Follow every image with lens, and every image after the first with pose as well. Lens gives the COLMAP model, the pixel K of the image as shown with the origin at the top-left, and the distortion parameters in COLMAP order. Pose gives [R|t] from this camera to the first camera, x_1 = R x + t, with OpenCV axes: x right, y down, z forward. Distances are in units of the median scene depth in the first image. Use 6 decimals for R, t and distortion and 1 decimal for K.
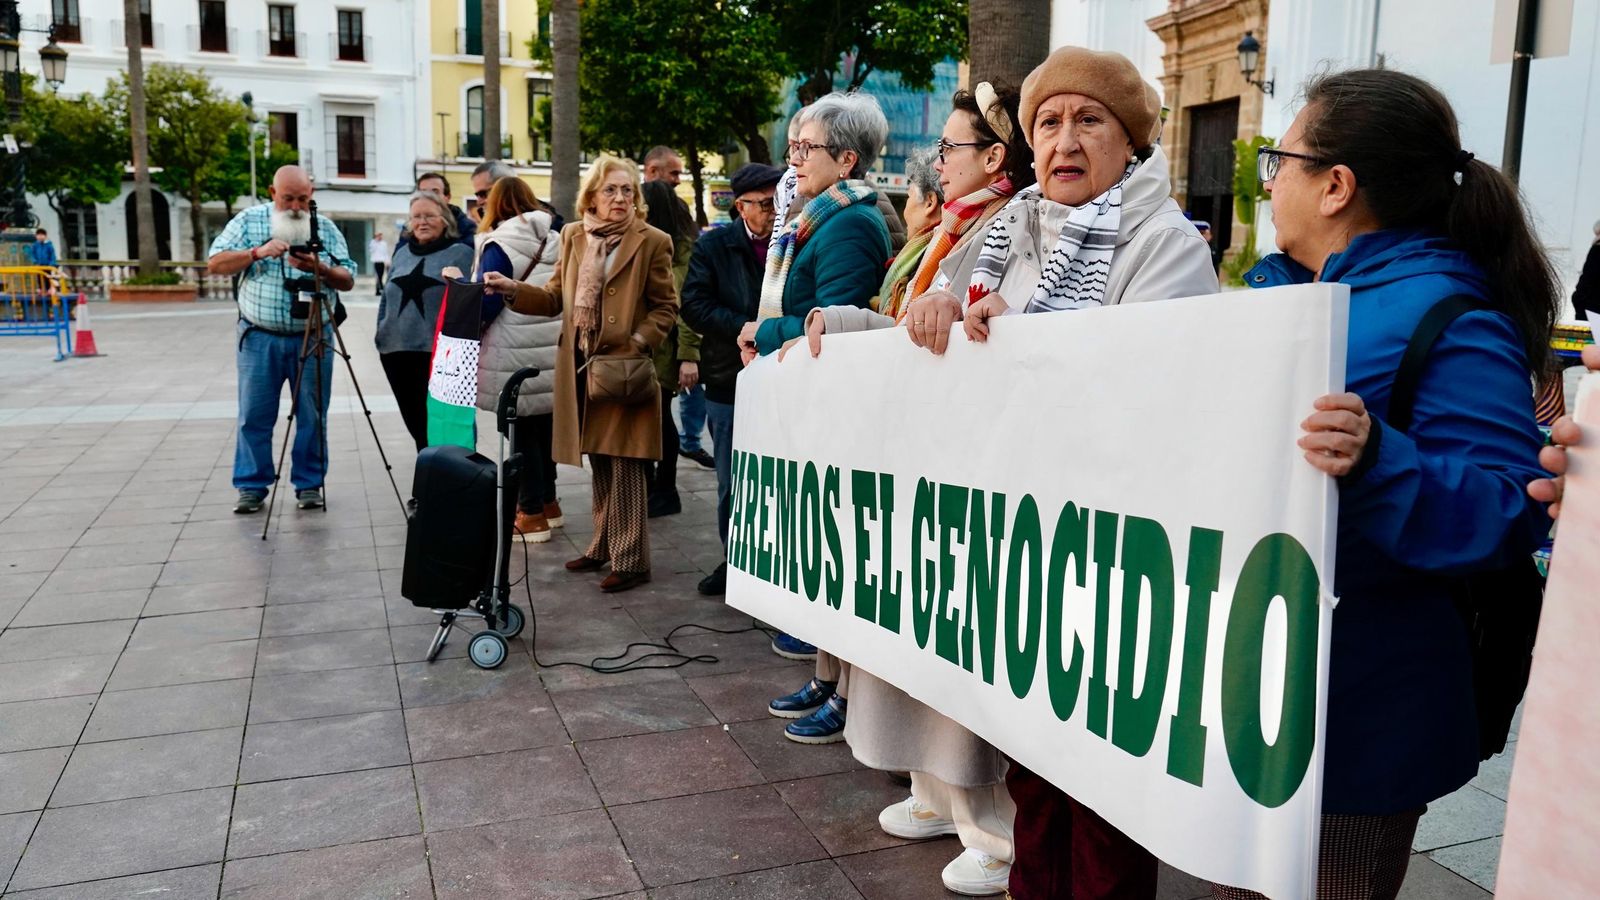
lens RADIAL K [[1261.0, 0, 800.0], [0, 1261.0, 450.0], [0, 0, 1]] dist [-0.028743, 0.006510]
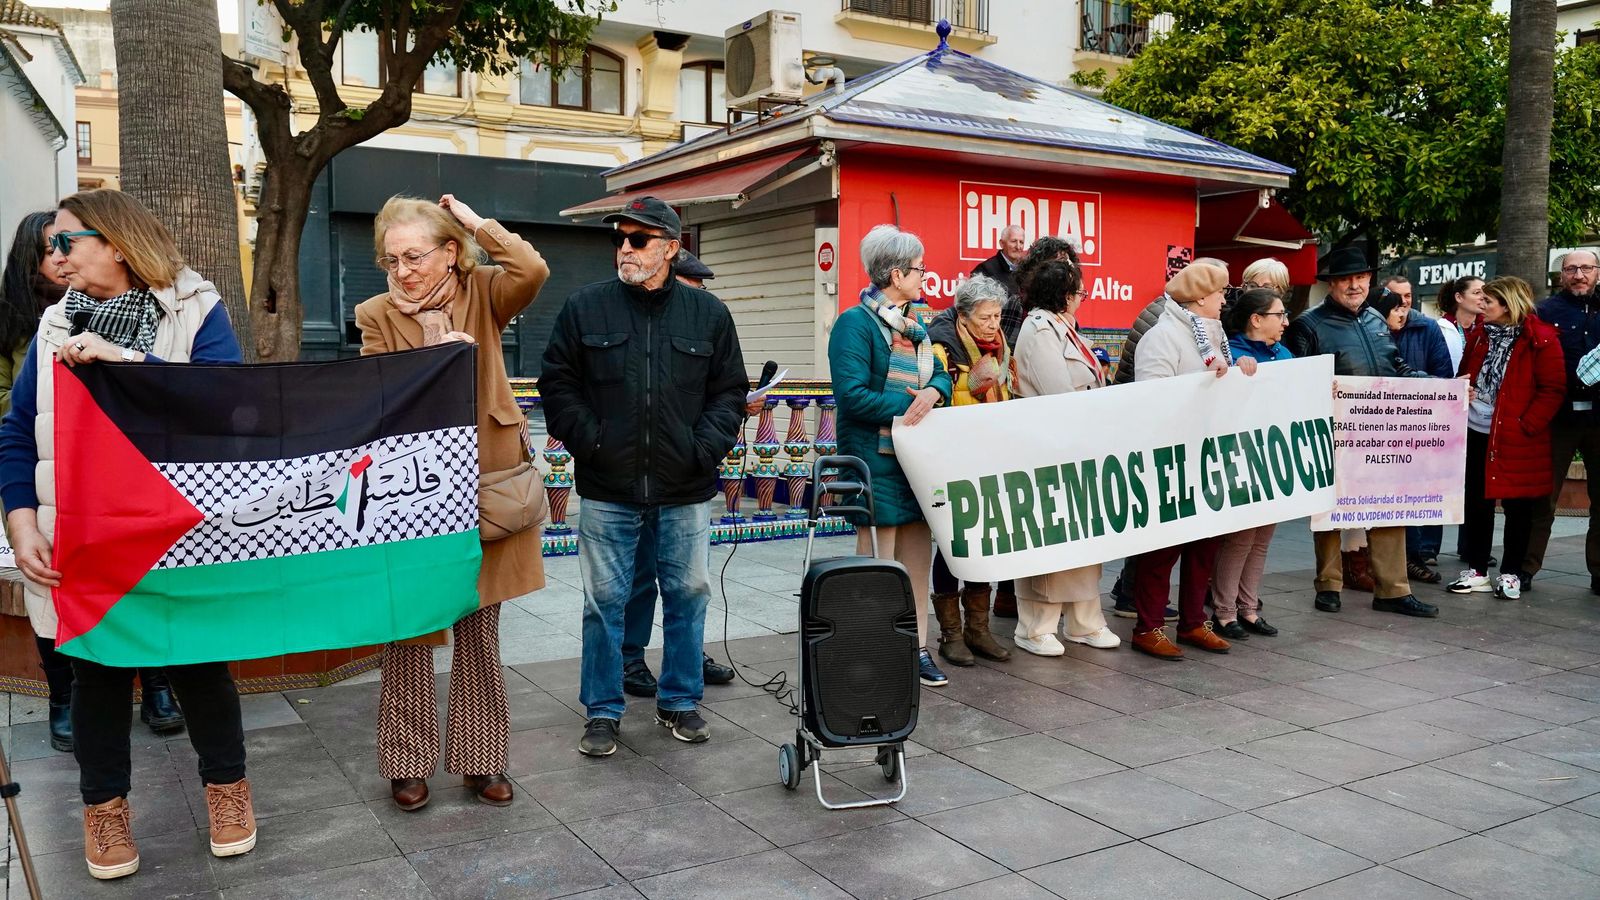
lens RADIAL K [[1261.0, 0, 800.0], [0, 1261.0, 450.0], [0, 0, 1]] dist [-0.028743, 0.006510]
pose [[-0.179535, -0.095032, 0.979151, -1.654266], [0.142253, 0.982354, 0.121426, -0.279281], [-0.973412, 0.161087, -0.162849, 1.732045]]
